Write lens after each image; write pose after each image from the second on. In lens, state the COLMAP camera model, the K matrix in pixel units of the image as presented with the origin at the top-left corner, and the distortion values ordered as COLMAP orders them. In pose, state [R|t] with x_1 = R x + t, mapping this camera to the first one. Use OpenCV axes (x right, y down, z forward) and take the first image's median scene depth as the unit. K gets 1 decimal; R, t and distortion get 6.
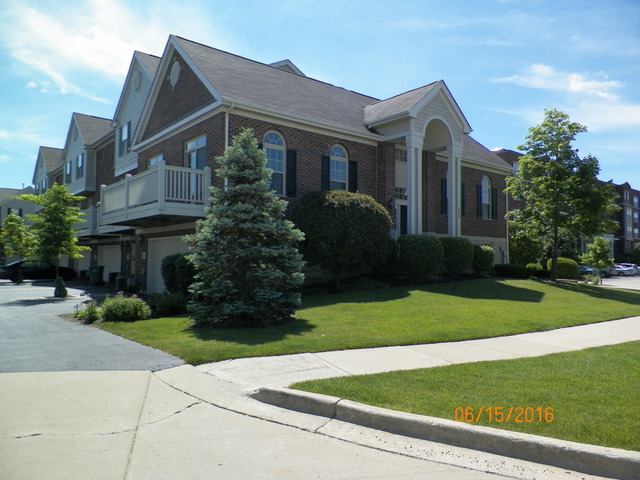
lens RADIAL K [[481.5, 0, 339.9], [0, 481.5, 239.9], [0, 0, 1]] dist [0.004933, 0.005834]
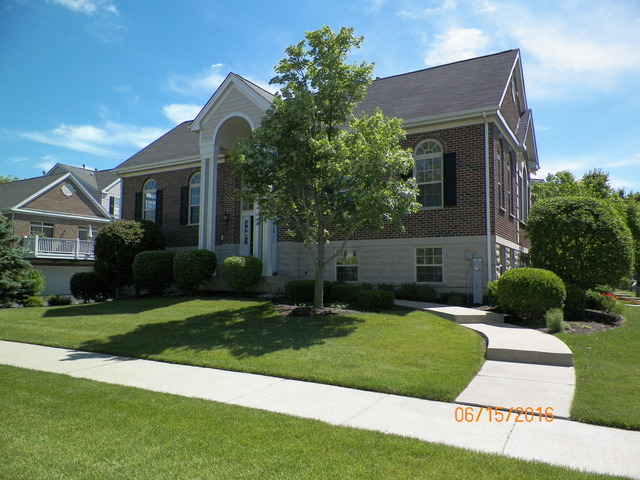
lens RADIAL K [[481.5, 0, 339.9], [0, 481.5, 239.9], [0, 0, 1]] dist [0.004933, 0.005834]
pose [[0.383134, -0.092715, -0.919028, 0.698320], [0.044001, 0.995652, -0.082101, 0.037445], [0.922644, -0.008982, 0.385547, 0.542630]]
